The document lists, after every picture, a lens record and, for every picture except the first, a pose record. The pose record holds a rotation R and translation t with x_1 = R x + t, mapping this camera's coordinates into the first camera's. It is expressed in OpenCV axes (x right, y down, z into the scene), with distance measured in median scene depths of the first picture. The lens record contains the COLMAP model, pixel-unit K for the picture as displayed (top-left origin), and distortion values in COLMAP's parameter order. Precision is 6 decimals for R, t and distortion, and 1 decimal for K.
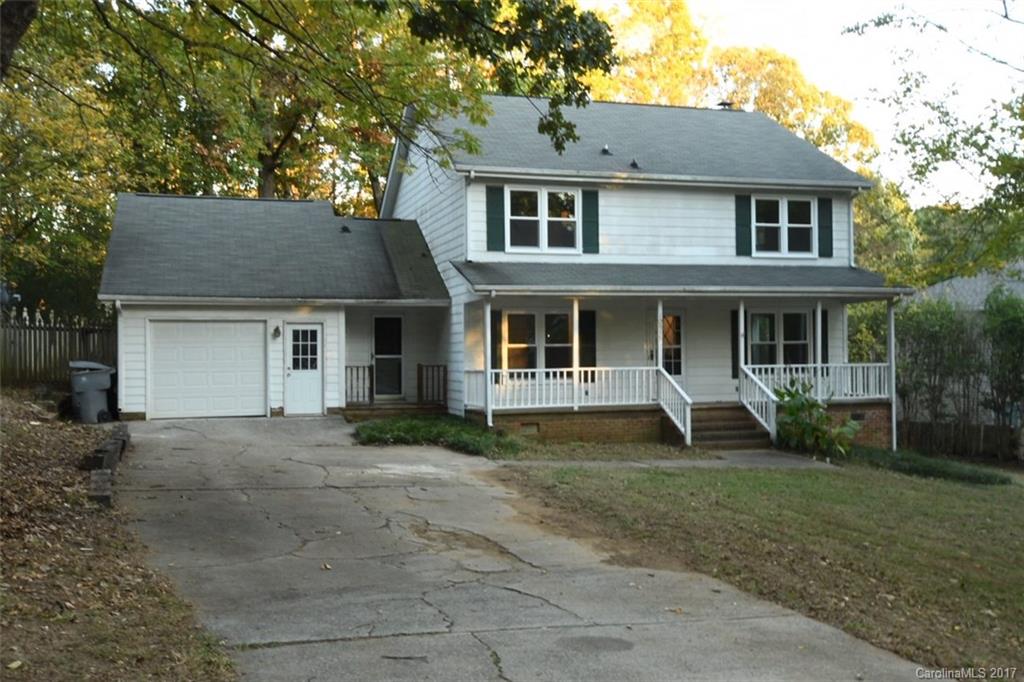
lens RADIAL K [[1051.9, 0, 512.0], [0, 1051.9, 341.0], [0, 0, 1]] dist [0.004202, -0.003286]
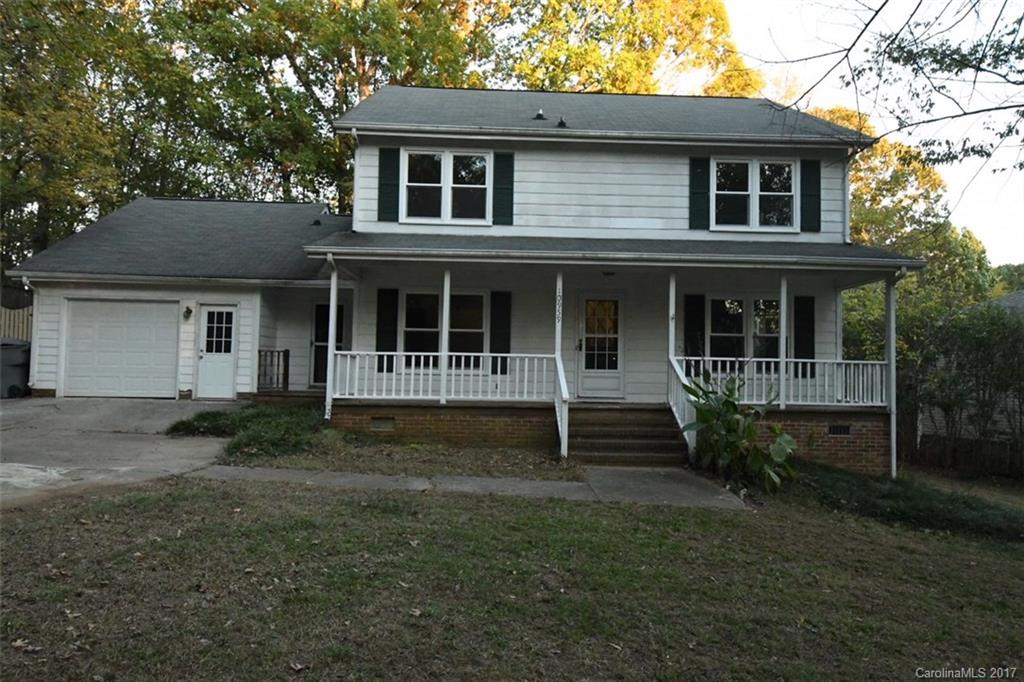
lens RADIAL K [[674.9, 0, 512.0], [0, 674.9, 341.0], [0, 0, 1]] dist [0.002899, -0.001827]
pose [[0.964438, 0.015465, -0.263856, 0.230723], [-0.024996, 0.999149, -0.032804, 0.030352], [0.263124, 0.038233, 0.964004, 0.470370]]
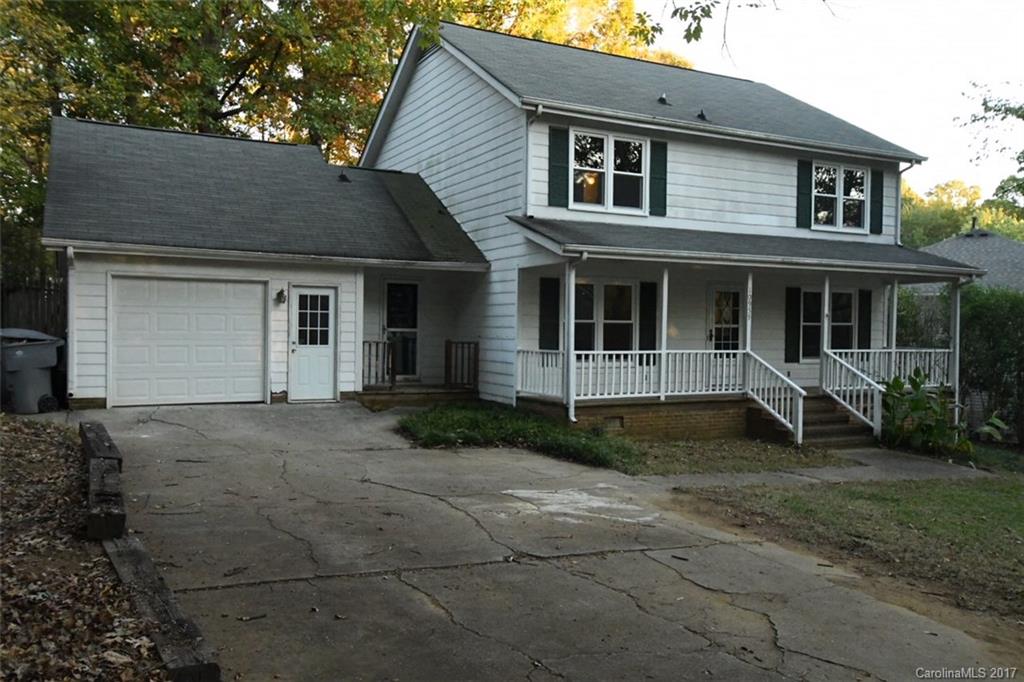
lens RADIAL K [[867.4, 0, 516.3], [0, 867.4, 343.8], [0, 0, 1]] dist [0.007814, 0.004994]
pose [[0.982791, 0.019100, 0.183733, -0.166933], [-0.025262, 0.999192, 0.031251, 0.001976], [-0.182987, -0.035355, 0.982479, 0.321001]]
